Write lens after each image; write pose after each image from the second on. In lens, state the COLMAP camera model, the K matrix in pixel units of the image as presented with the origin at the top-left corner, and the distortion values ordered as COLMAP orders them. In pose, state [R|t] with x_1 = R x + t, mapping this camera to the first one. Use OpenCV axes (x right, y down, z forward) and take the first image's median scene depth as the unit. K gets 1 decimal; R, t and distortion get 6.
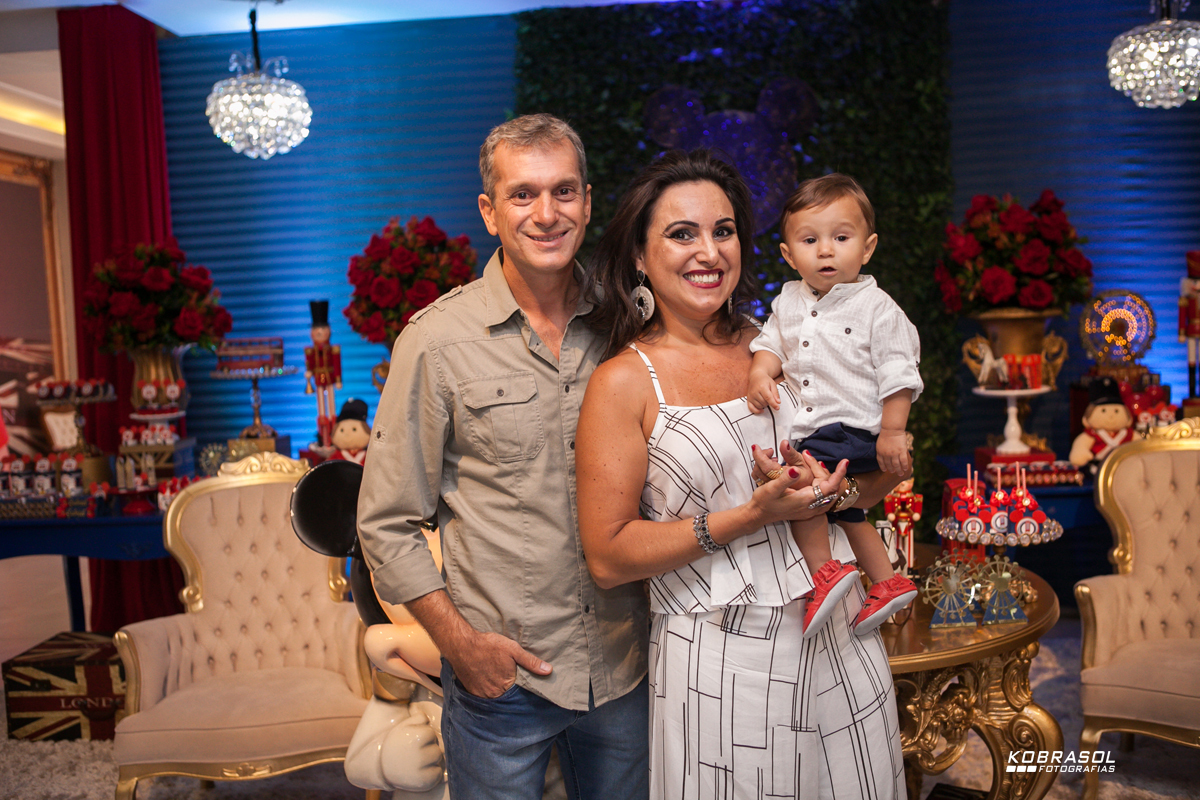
lens RADIAL K [[1117.1, 0, 600.0], [0, 1117.1, 400.0], [0, 0, 1]] dist [-0.080562, 0.105539]
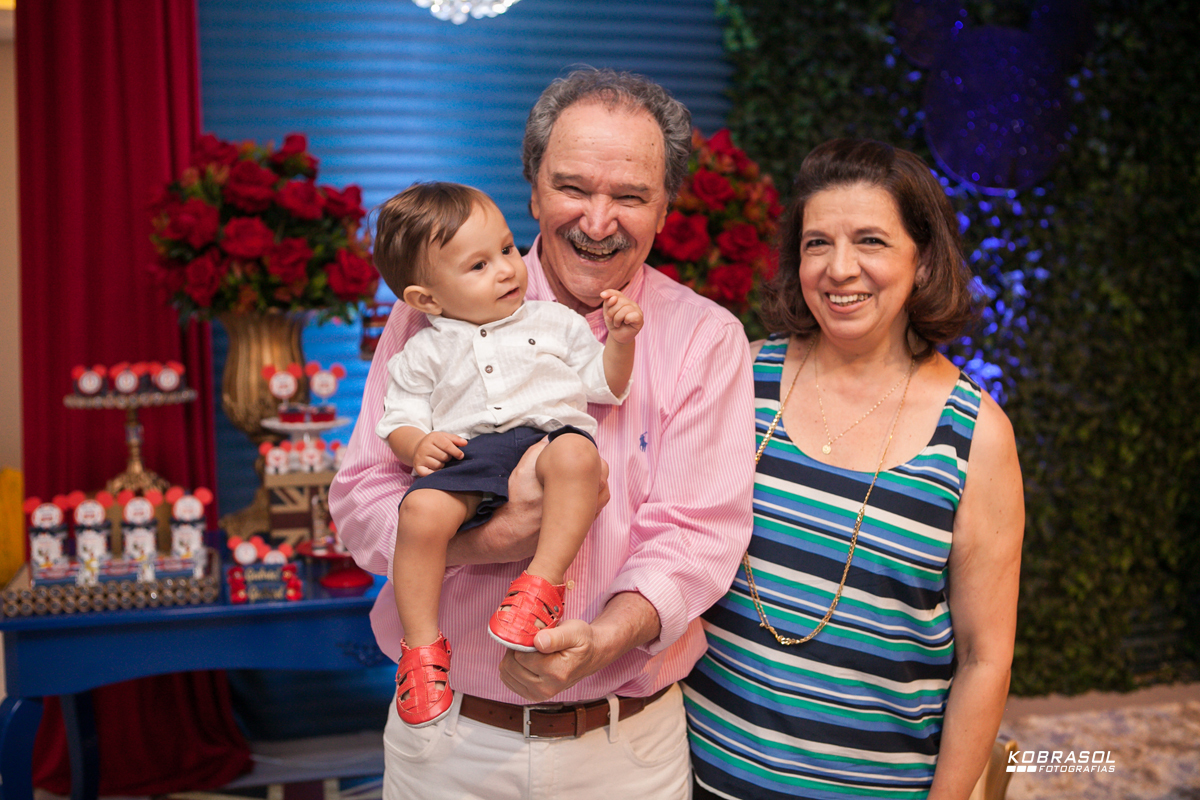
lens RADIAL K [[1273.0, 0, 600.0], [0, 1273.0, 400.0], [0, 0, 1]] dist [-0.102485, 0.206179]
pose [[0.947611, 0.001524, 0.319422, -0.468851], [-0.000093, 0.999990, -0.004495, 0.003986], [-0.319426, 0.004230, 0.947602, 0.287512]]
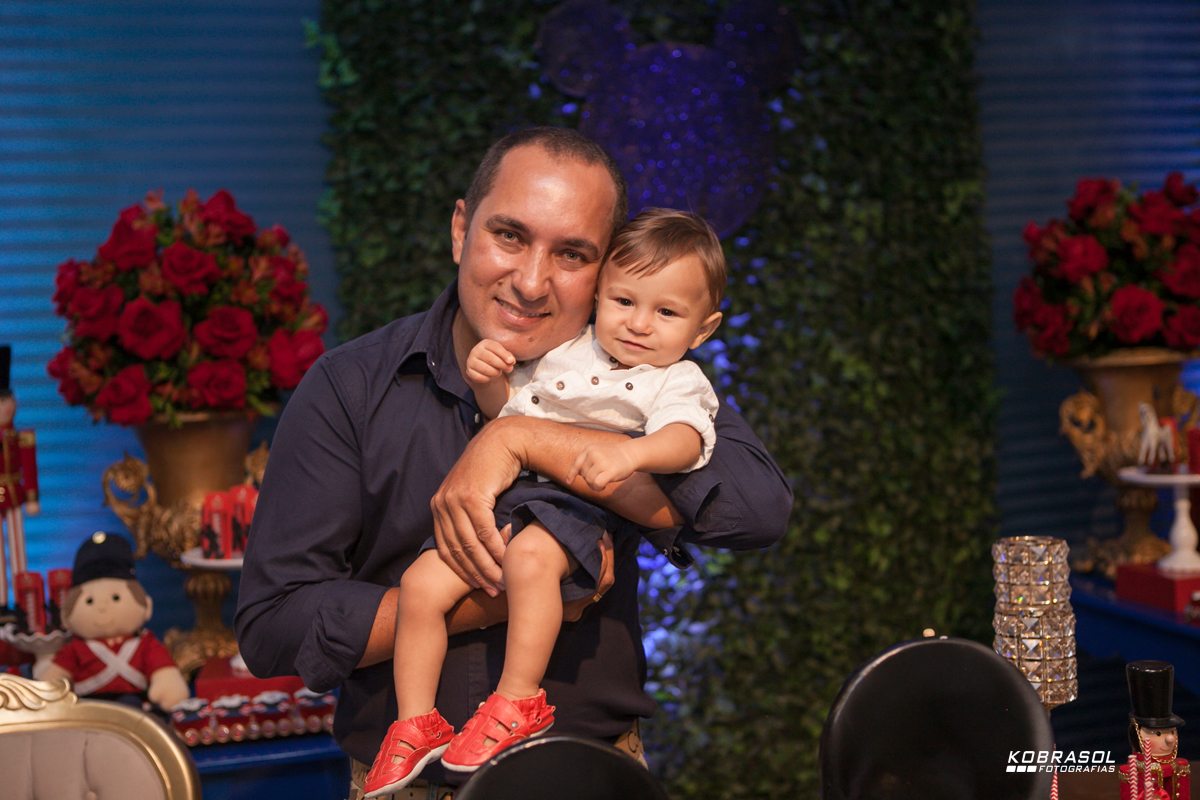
lens RADIAL K [[1400.4, 0, 600.0], [0, 1400.4, 400.0], [0, 0, 1]] dist [-0.026971, 0.025770]
pose [[0.950454, -0.018696, 0.310304, -0.190916], [0.036005, 0.998093, -0.050146, -0.021638], [-0.308774, 0.058834, 0.949314, 0.298600]]
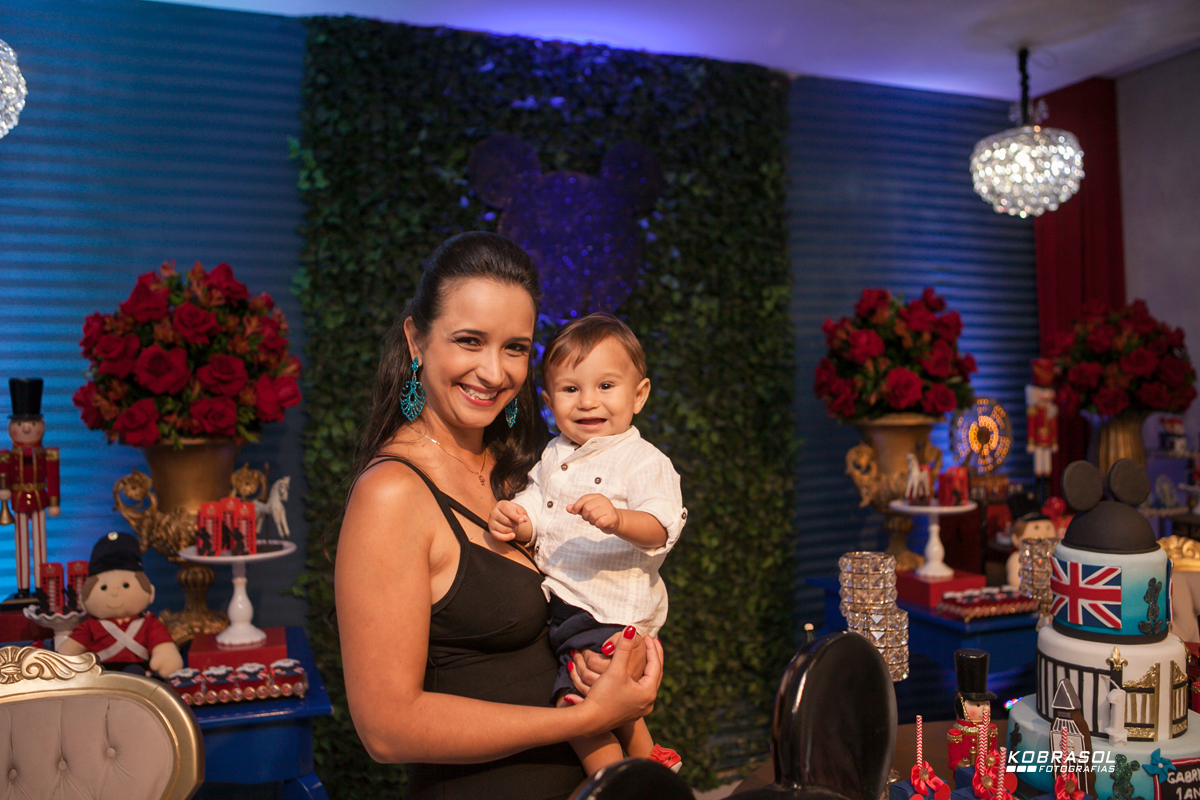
lens RADIAL K [[1035.8, 0, 600.0], [0, 1035.8, 400.0], [0, 0, 1]] dist [-0.088706, 0.107602]
pose [[0.905115, 0.027438, 0.424280, -0.208312], [0.010628, 0.996143, -0.087093, -0.022613], [-0.425034, 0.083339, 0.901333, 0.332580]]
